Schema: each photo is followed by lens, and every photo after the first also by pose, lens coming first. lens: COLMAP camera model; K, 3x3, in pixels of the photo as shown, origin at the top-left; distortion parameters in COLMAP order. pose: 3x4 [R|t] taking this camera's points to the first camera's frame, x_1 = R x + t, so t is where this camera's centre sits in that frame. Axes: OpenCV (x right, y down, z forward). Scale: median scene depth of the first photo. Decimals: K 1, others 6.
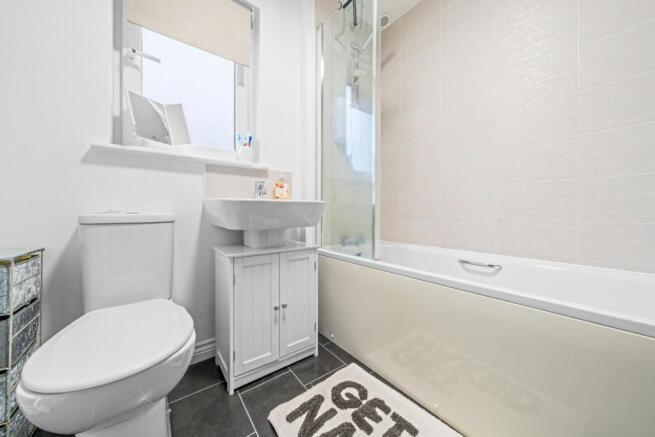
lens RADIAL K [[228.3, 0, 326.0], [0, 228.3, 214.5], [0, 0, 1]] dist [-0.009219, -0.000061]
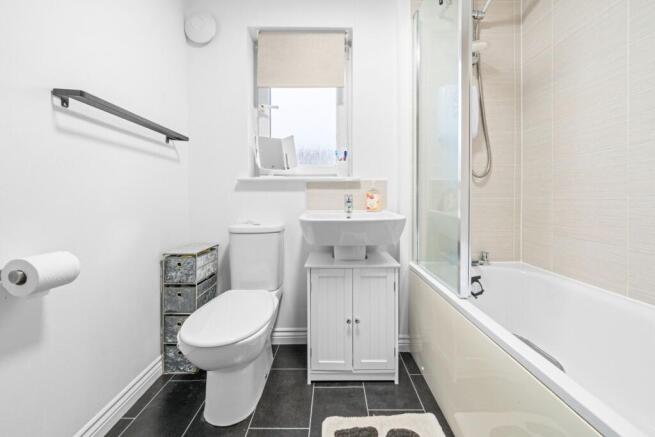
lens RADIAL K [[230.2, 0, 327.9], [0, 230.2, 202.6], [0, 0, 1]] dist [-0.009306, -0.000025]
pose [[0.796009, 0.003278, -0.605276, 0.332742], [-0.000028, 0.999986, 0.005379, -0.134291], [0.605285, -0.004265, 0.795997, 0.105547]]
